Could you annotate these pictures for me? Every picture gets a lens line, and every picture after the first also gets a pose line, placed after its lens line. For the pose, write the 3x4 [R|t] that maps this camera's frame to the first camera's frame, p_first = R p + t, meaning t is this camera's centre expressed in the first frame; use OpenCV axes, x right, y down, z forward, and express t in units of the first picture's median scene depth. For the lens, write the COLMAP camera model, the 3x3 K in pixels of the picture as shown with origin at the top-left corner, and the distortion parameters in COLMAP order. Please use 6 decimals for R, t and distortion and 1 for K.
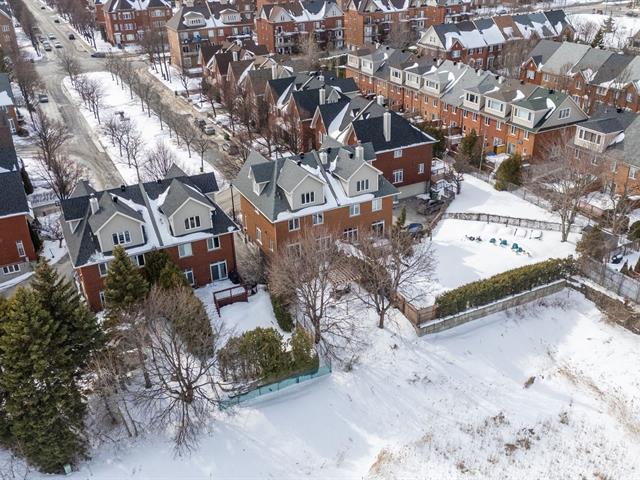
lens RADIAL K [[622.2, 0, 321.0], [0, 622.2, 244.7], [0, 0, 1]] dist [0.047921, 0.000000]
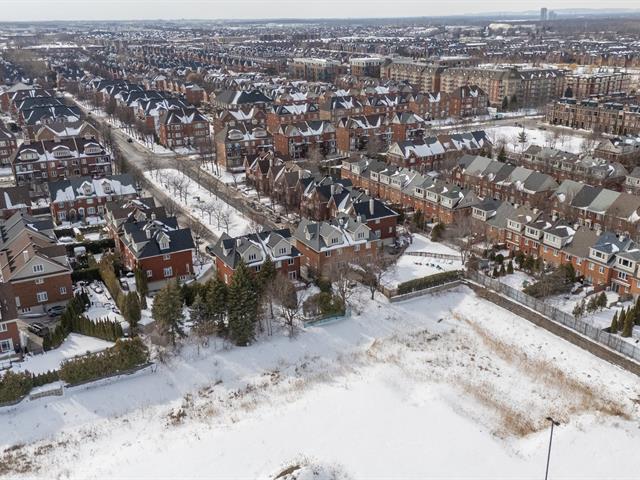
lens RADIAL K [[622.2, 0, 318.0], [0, 622.2, 235.8], [0, 0, 1]] dist [0.047921, 0.000000]
pose [[0.999261, 0.003212, 0.038307, -0.131782], [0.002179, 0.990166, -0.139880, 0.164712], [-0.038379, 0.139860, 0.989427, -0.865552]]
